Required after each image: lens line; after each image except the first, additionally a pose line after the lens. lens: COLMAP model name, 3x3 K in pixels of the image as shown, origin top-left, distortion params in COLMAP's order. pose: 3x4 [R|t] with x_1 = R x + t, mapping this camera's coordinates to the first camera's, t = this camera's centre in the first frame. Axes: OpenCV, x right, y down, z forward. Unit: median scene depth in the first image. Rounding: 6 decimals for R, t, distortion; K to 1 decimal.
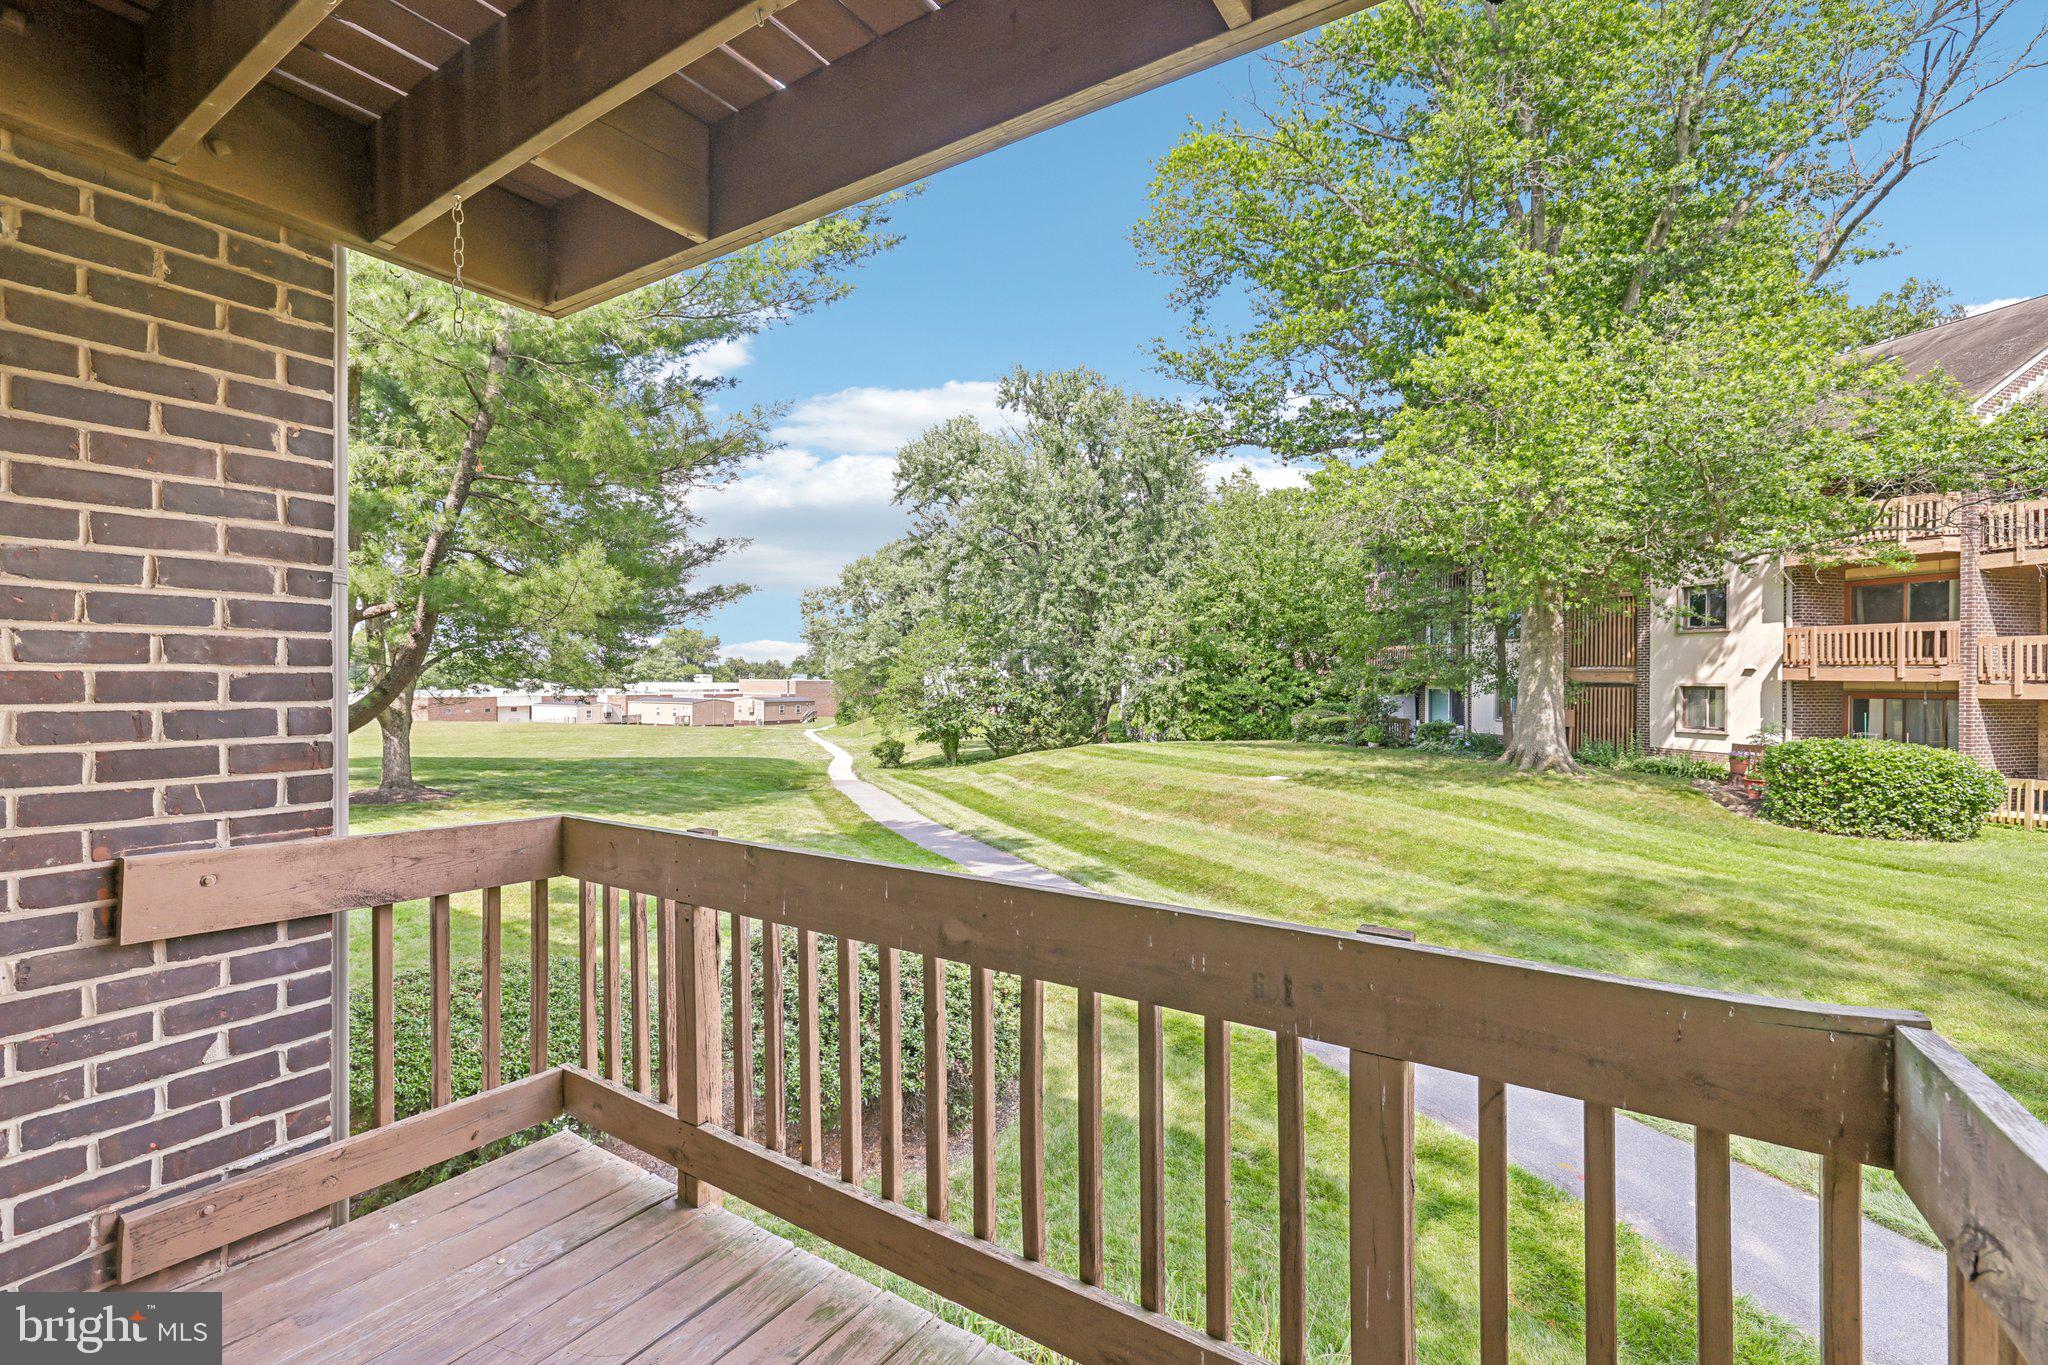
lens RADIAL K [[904.4, 0, 986.5], [0, 904.4, 689.7], [0, 0, 1]] dist [-0.000286, -0.000593]
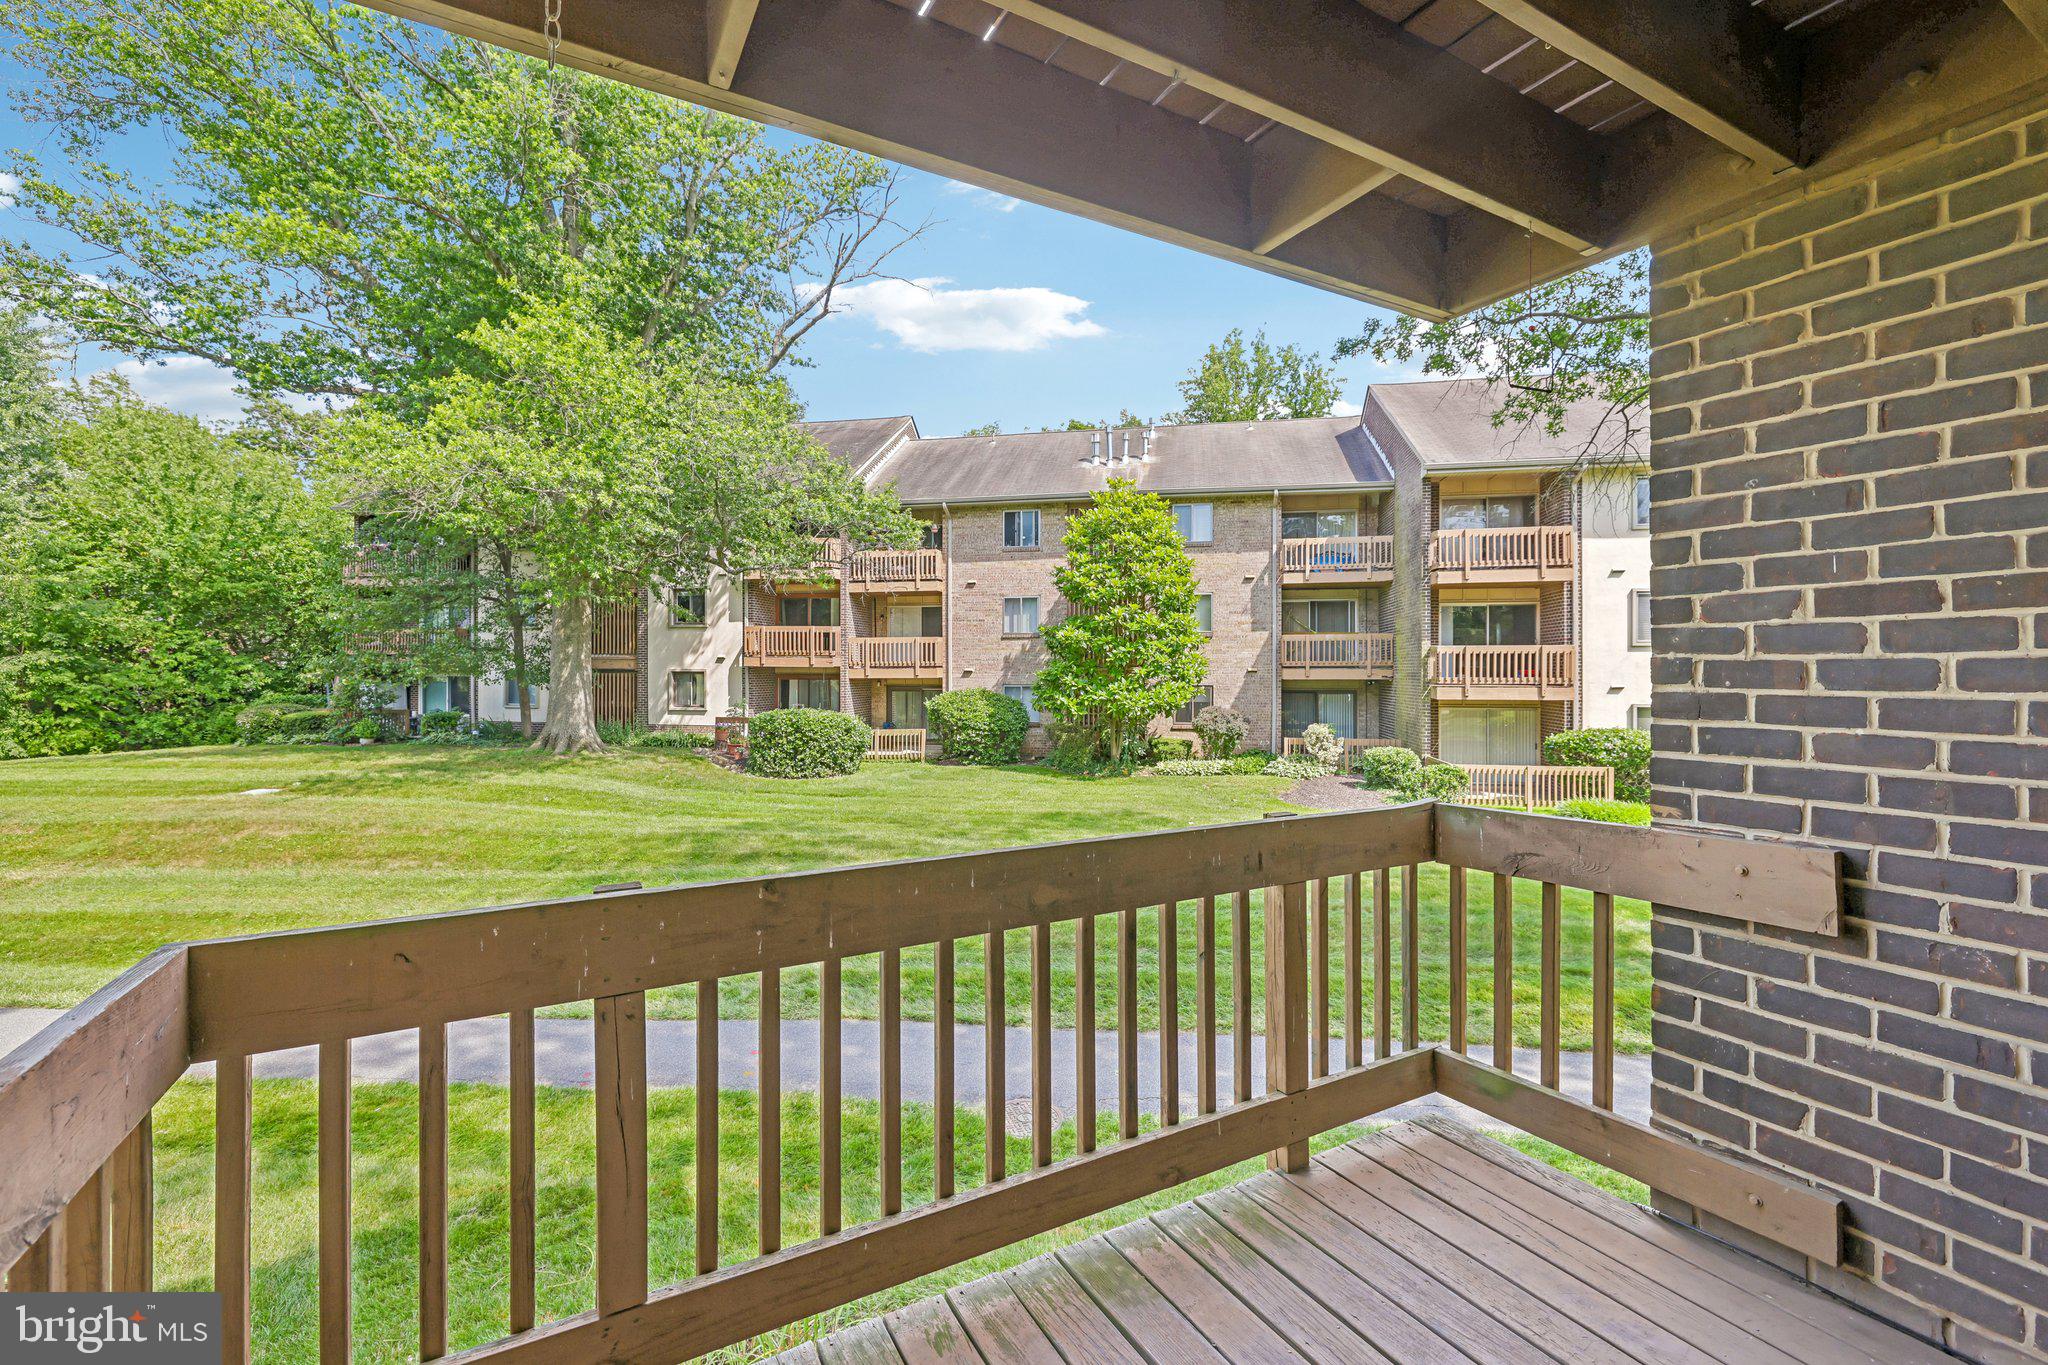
lens RADIAL K [[904.4, 0, 1035.0], [0, 904.4, 670.5], [0, 0, 1]] dist [-0.000286, -0.000593]
pose [[0.441069, -0.005619, 0.897456, -0.094932], [0.011355, 0.999935, 0.000680, -0.000523], [-0.897402, 0.009890, 0.441104, 0.047943]]
